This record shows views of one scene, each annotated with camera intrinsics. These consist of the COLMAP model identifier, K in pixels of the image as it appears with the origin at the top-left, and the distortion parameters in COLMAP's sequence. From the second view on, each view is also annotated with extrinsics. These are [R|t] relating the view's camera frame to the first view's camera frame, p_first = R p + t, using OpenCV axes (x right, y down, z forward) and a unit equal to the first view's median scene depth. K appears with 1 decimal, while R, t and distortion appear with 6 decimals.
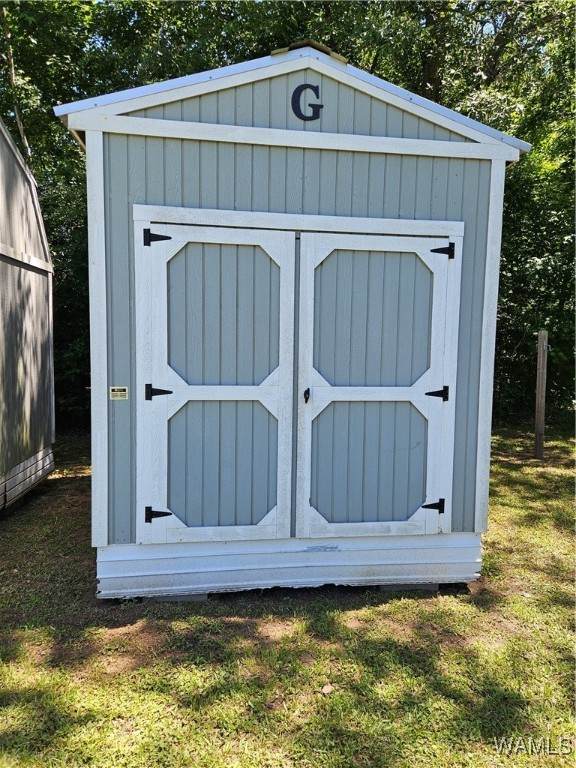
lens RADIAL K [[506.9, 0, 288.0], [0, 506.9, 384.0], [0, 0, 1]] dist [-0.000002, -0.003669]
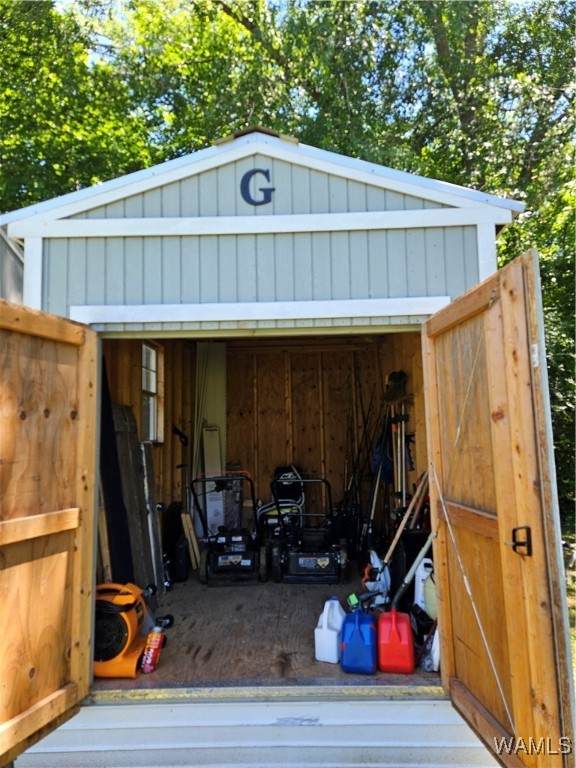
lens RADIAL K [[506.9, 0, 288.0], [0, 506.9, 384.0], [0, 0, 1]] dist [-0.000002, -0.003669]
pose [[0.987176, -0.055252, -0.149772, 0.210899], [0.025306, 0.980493, -0.194917, -0.024002], [0.157620, 0.188627, 0.969317, 0.183284]]
